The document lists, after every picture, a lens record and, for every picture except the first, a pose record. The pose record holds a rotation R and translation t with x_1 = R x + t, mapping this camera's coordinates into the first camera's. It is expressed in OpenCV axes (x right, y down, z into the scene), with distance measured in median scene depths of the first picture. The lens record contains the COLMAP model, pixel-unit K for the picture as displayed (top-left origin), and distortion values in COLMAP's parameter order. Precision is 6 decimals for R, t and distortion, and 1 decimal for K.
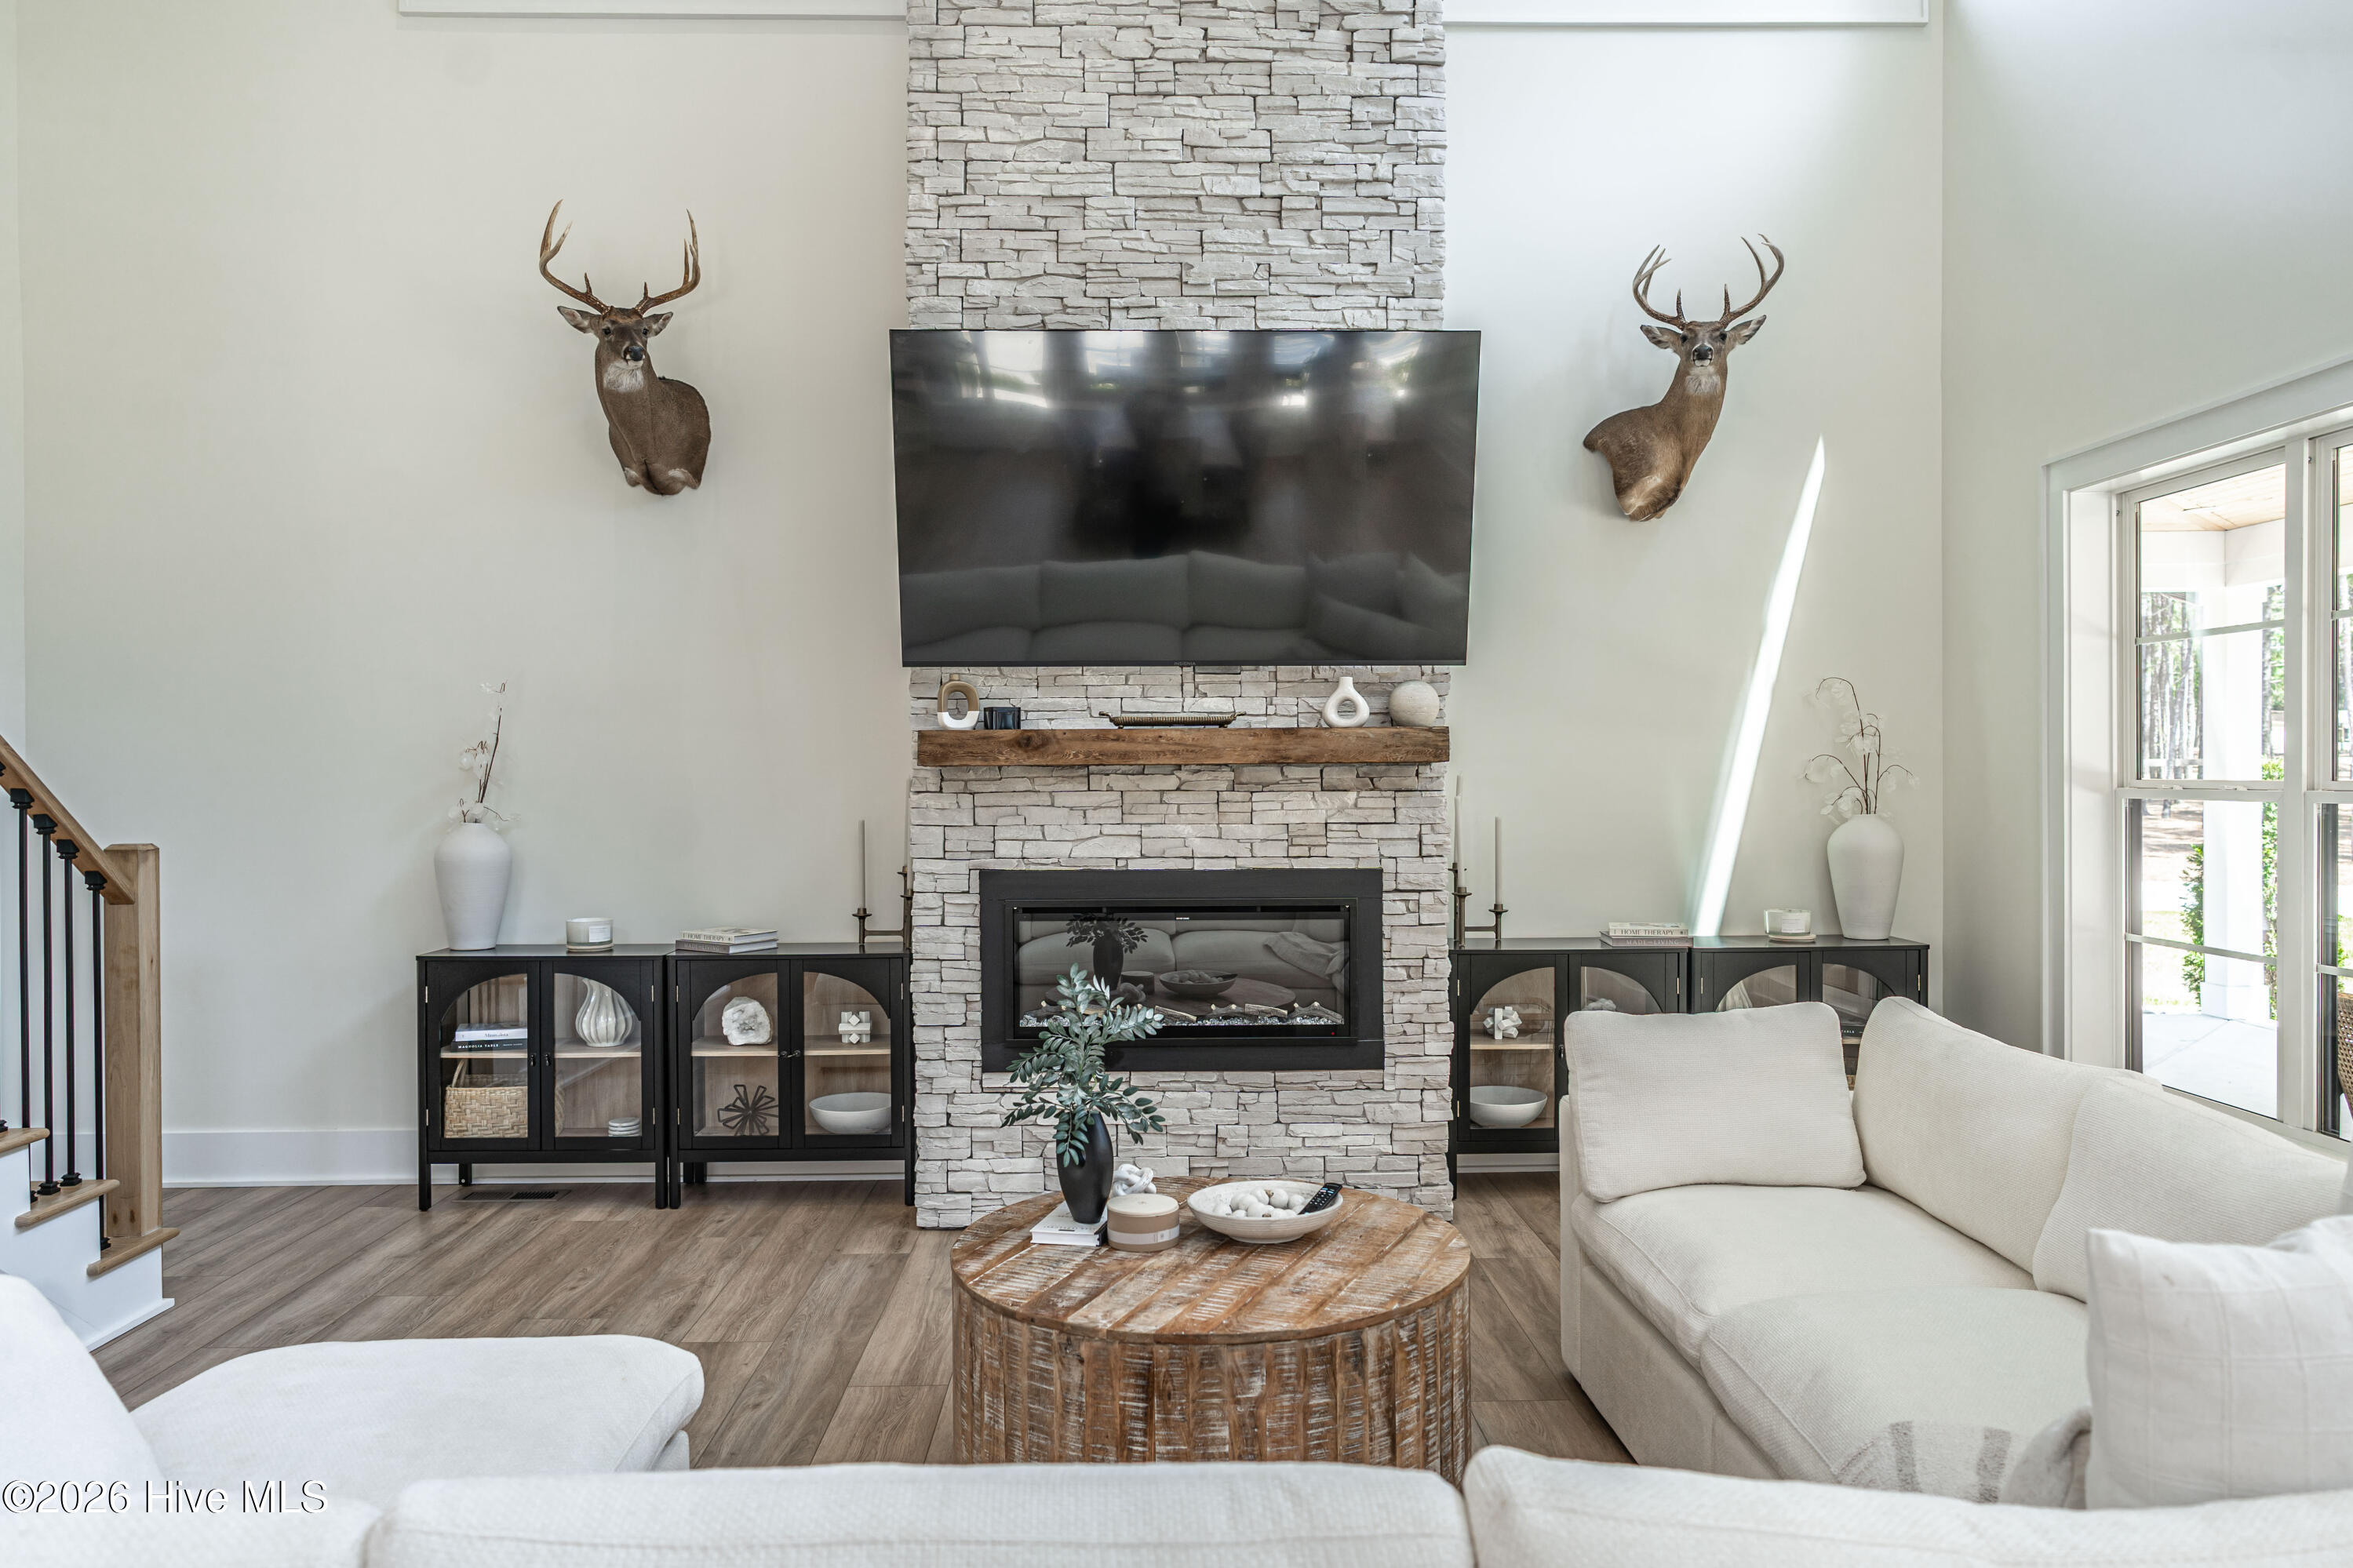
lens RADIAL K [[1564.2, 0, 1171.4], [0, 1564.2, 788.7], [0, 0, 1]] dist [-0.000001, 0.001493]
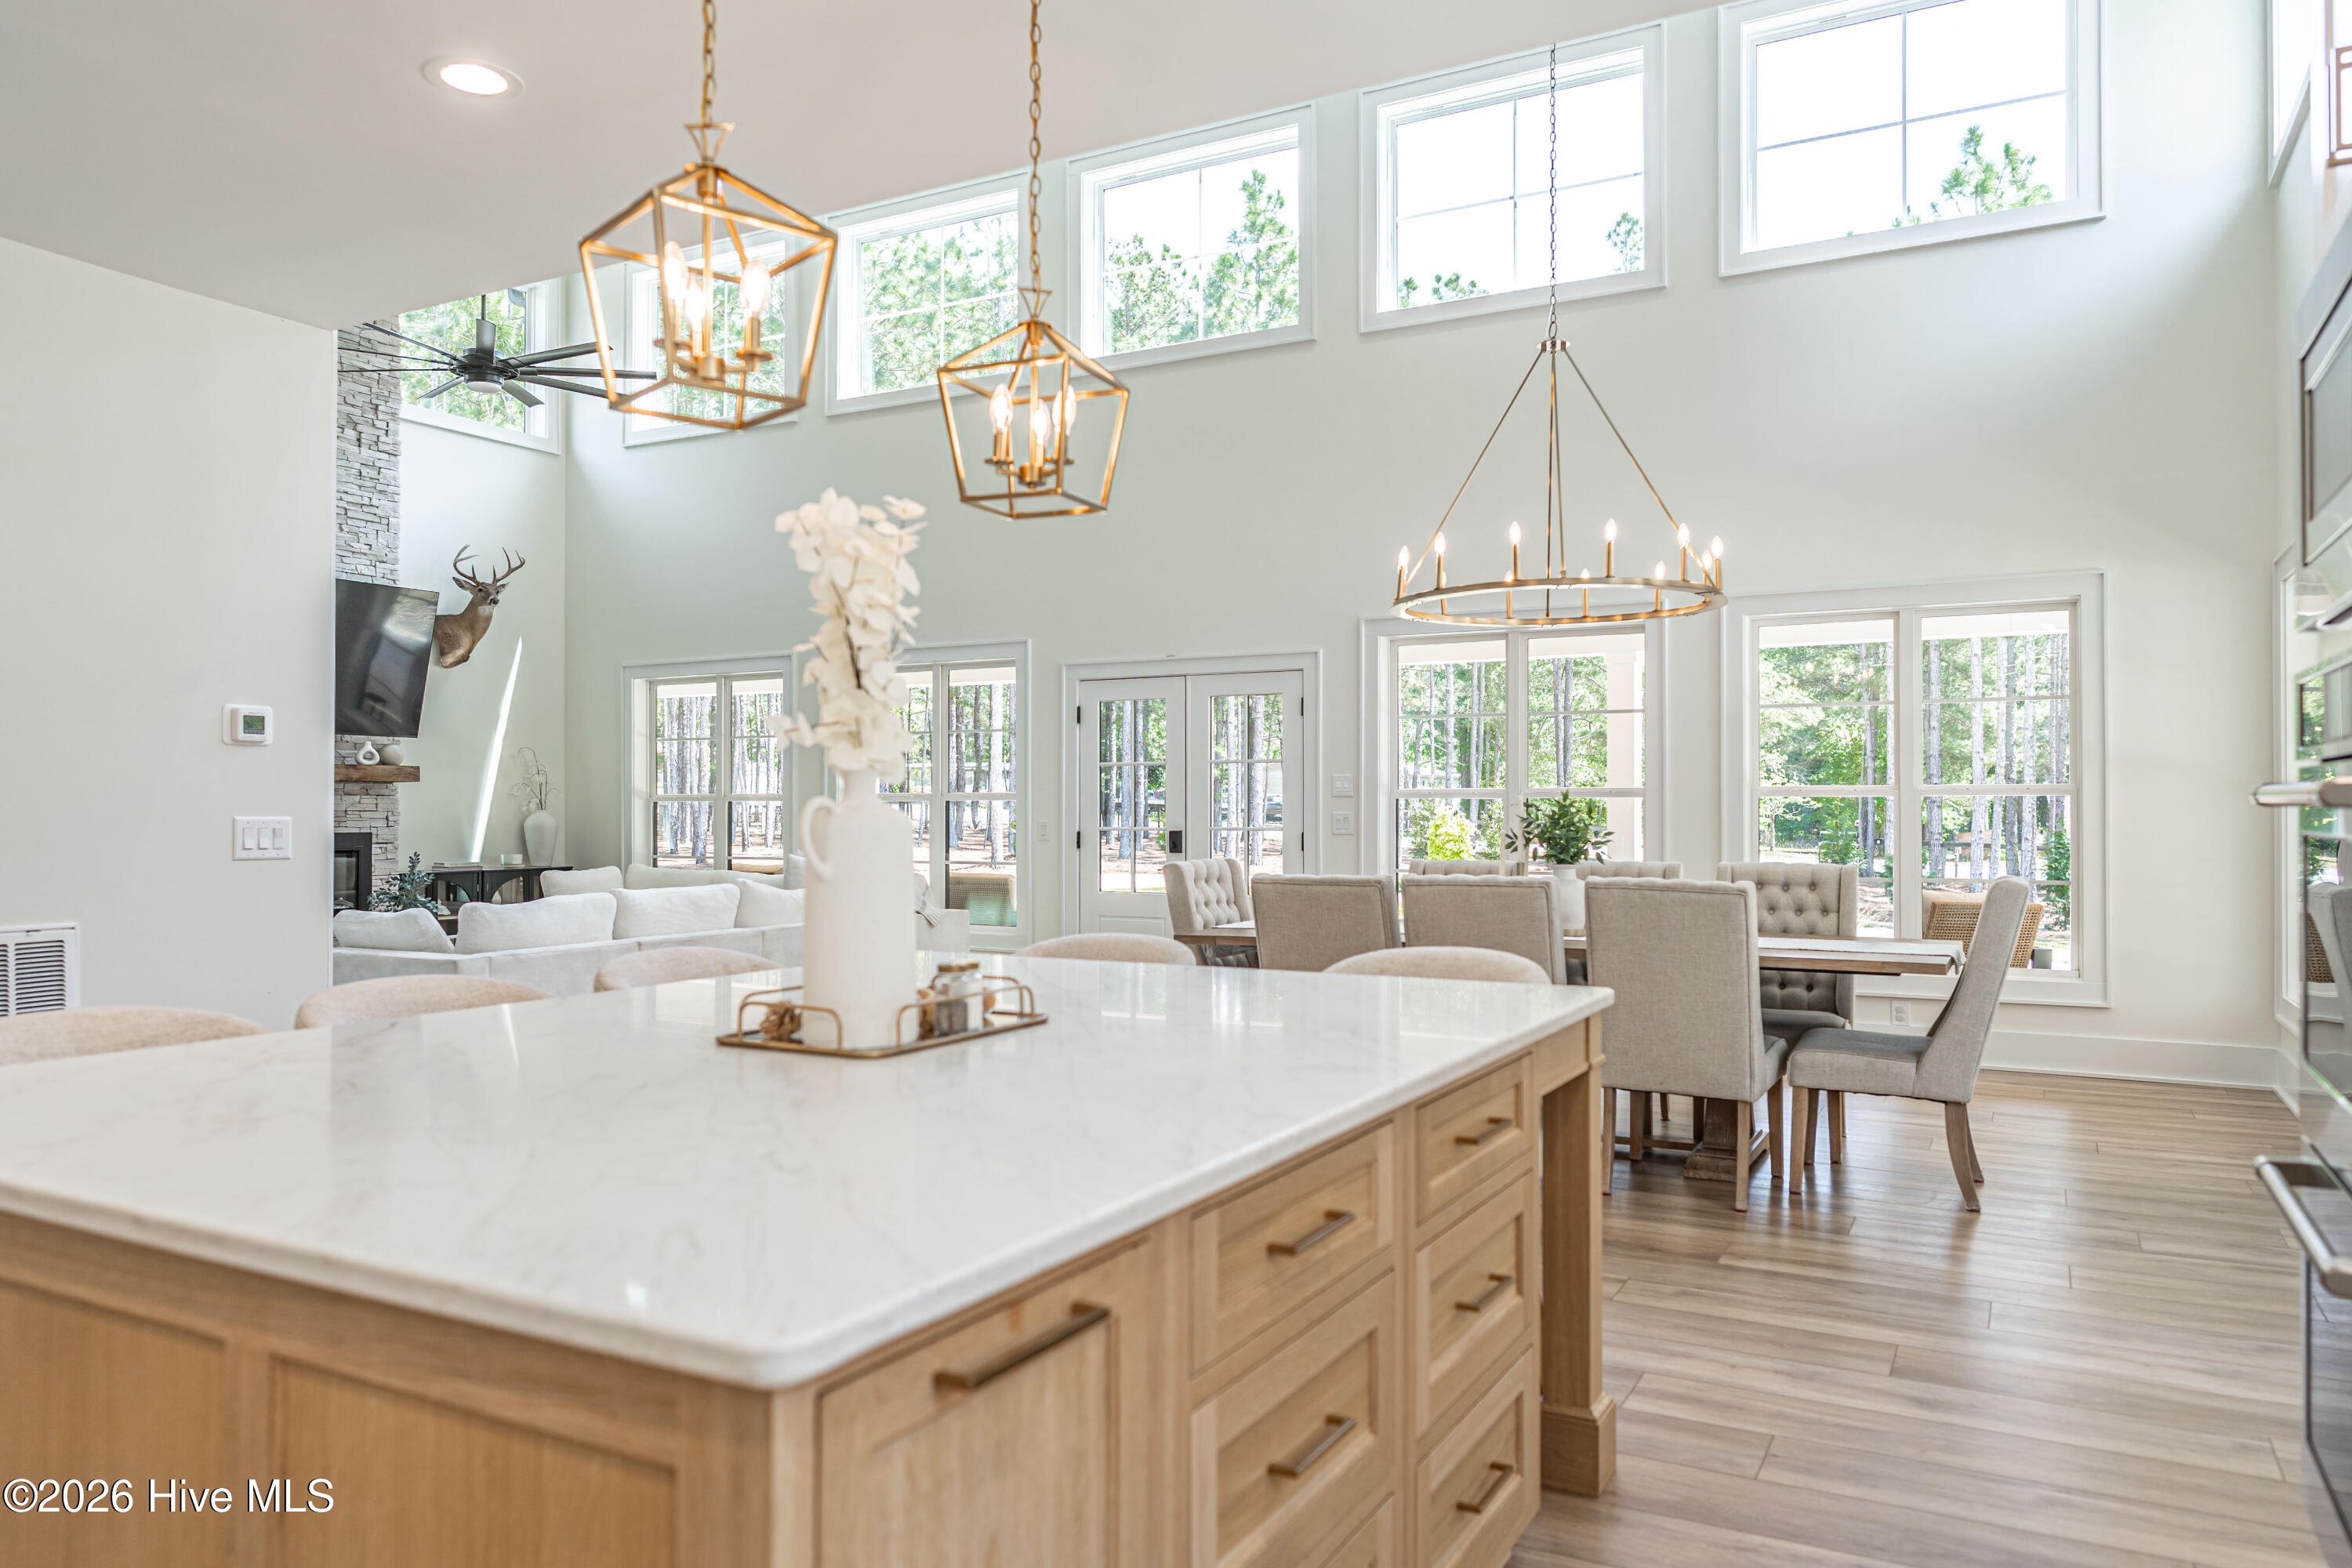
lens RADIAL K [[1563.7, 0, 1180.0], [0, 1563.7, 781.7], [0, 0, 1]] dist [-0.000001, 0.001493]
pose [[0.491360, 0.019517, 0.870738, -1.160734], [0.008452, 0.999595, -0.027175, 0.049335], [-0.870916, 0.020712, 0.490996, -0.975939]]
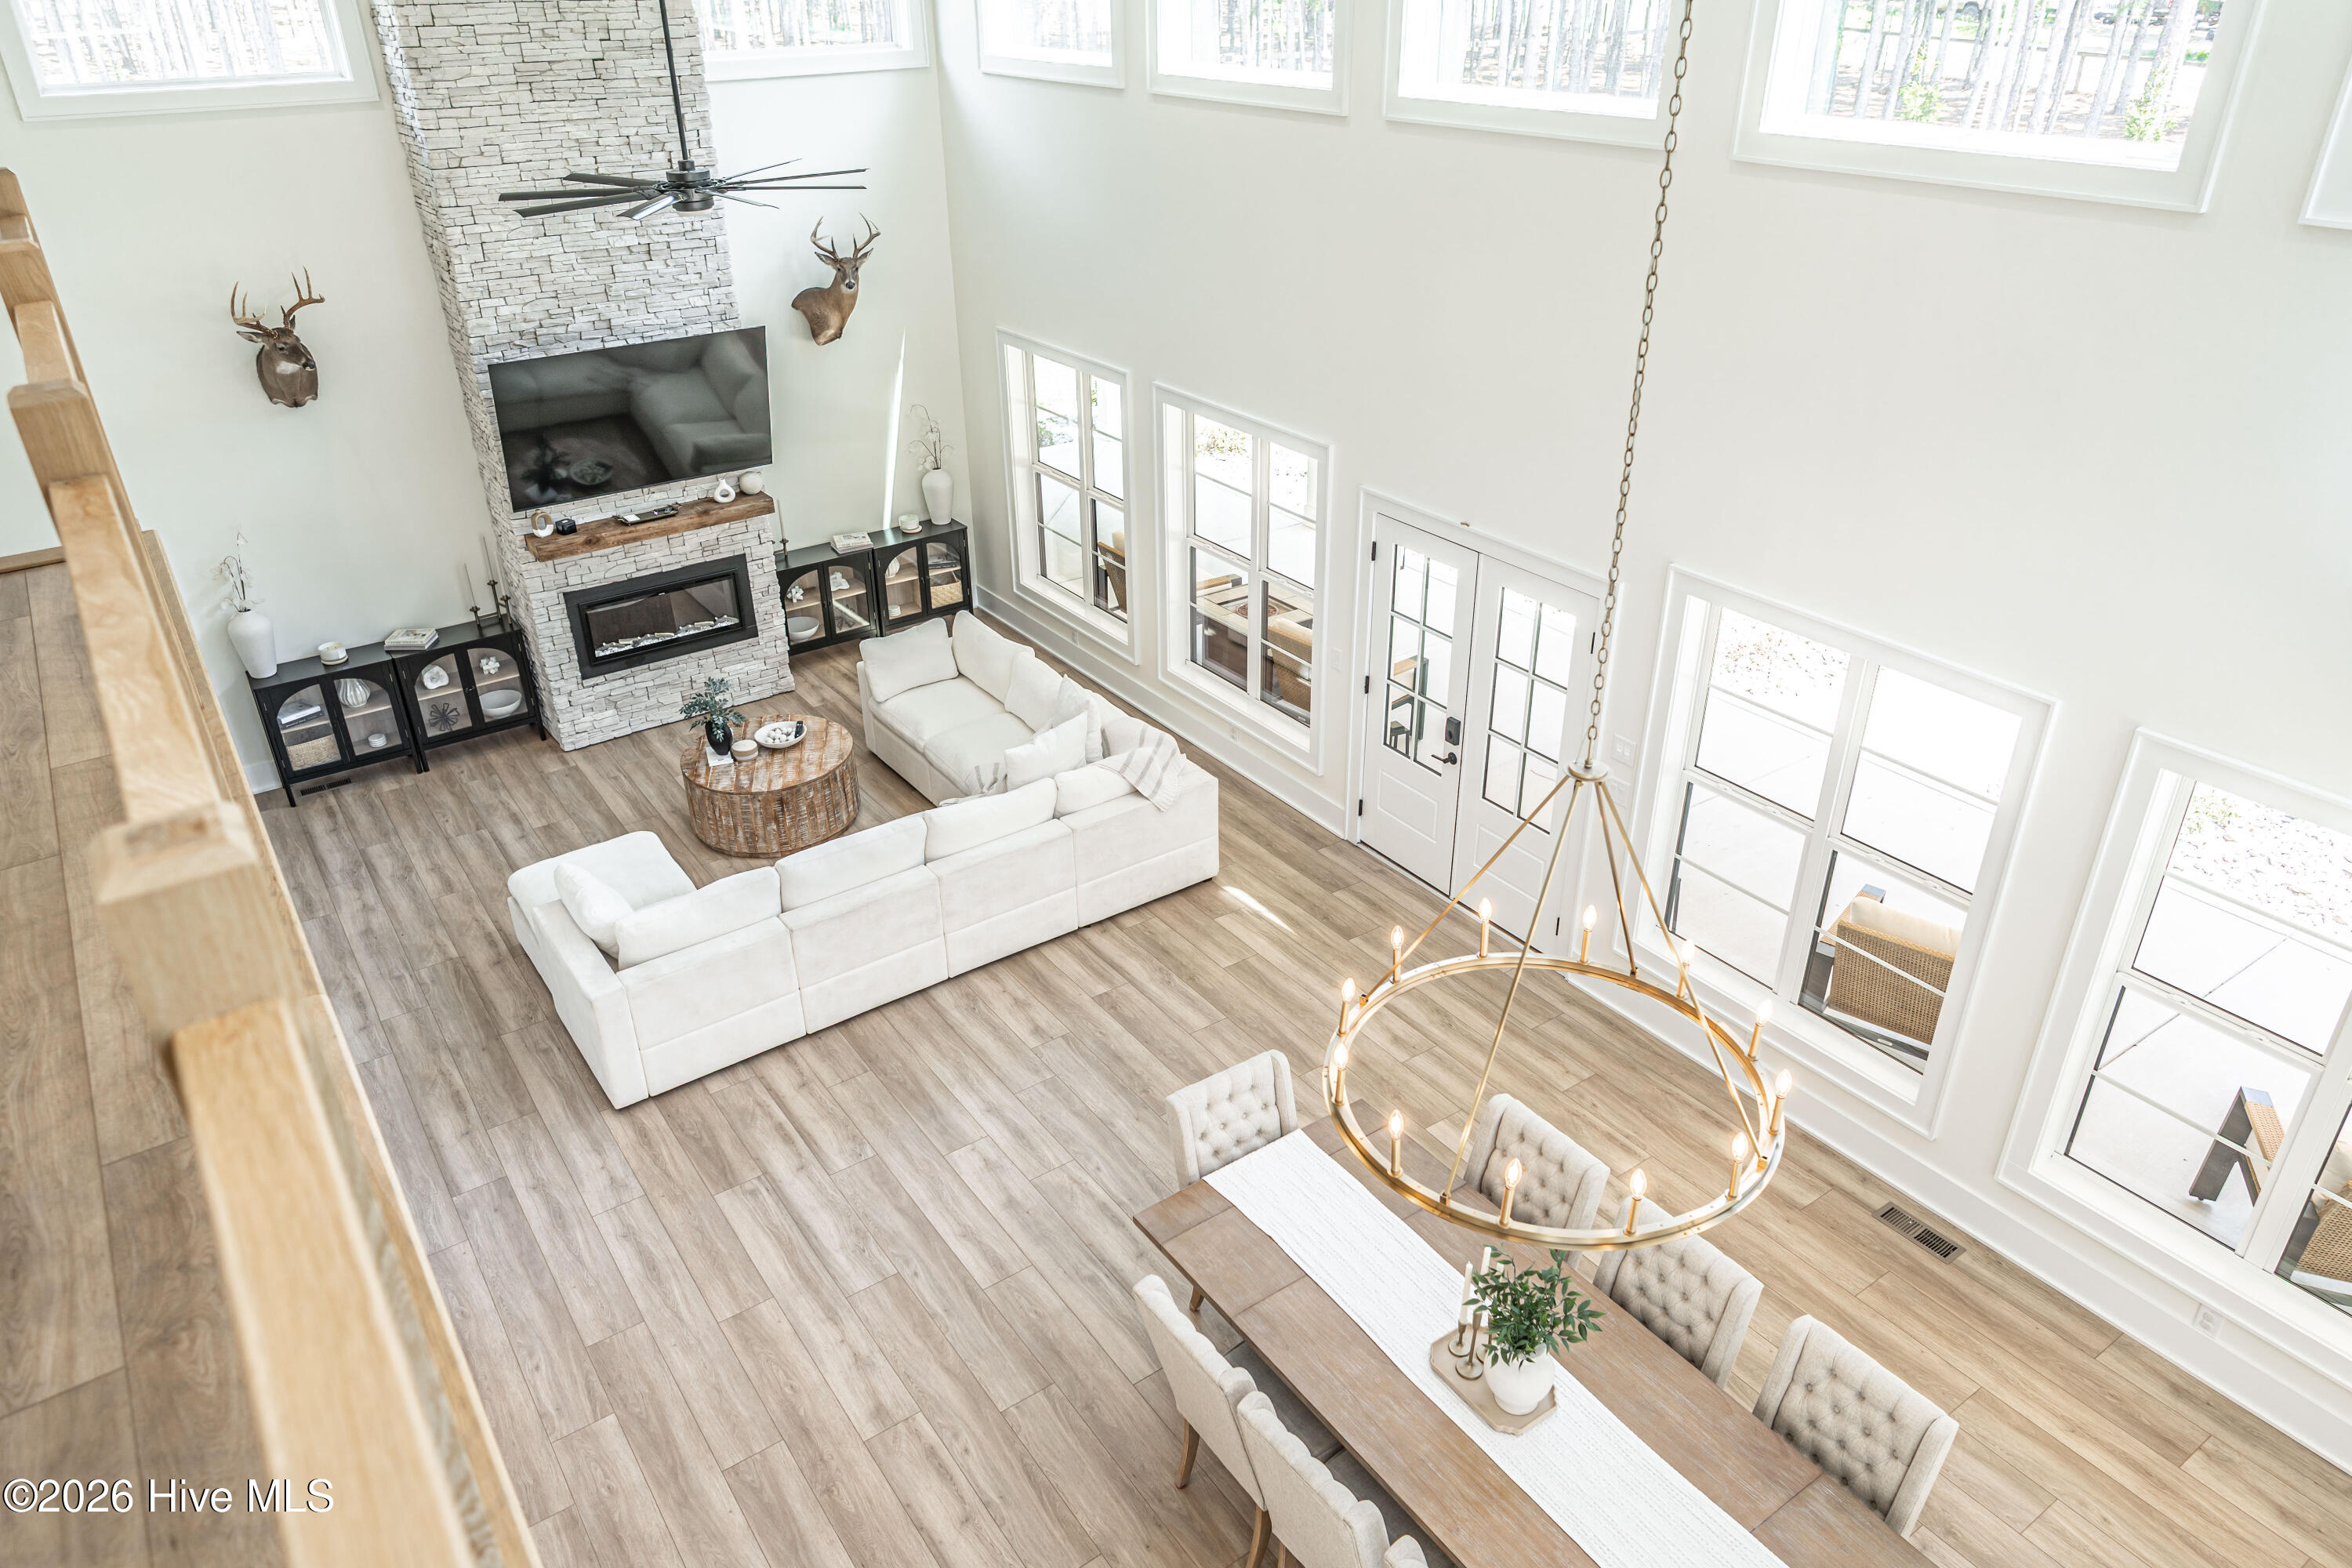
lens RADIAL K [[1563.7, 0, 1184.6], [0, 1563.7, 775.0], [0, 0, 1]] dist [-0.000001, 0.001493]
pose [[0.828746, -0.267861, 0.491356, -0.526424], [0.011200, 0.885772, 0.463985, -0.696363], [-0.559513, -0.379023, 0.737080, -1.113714]]
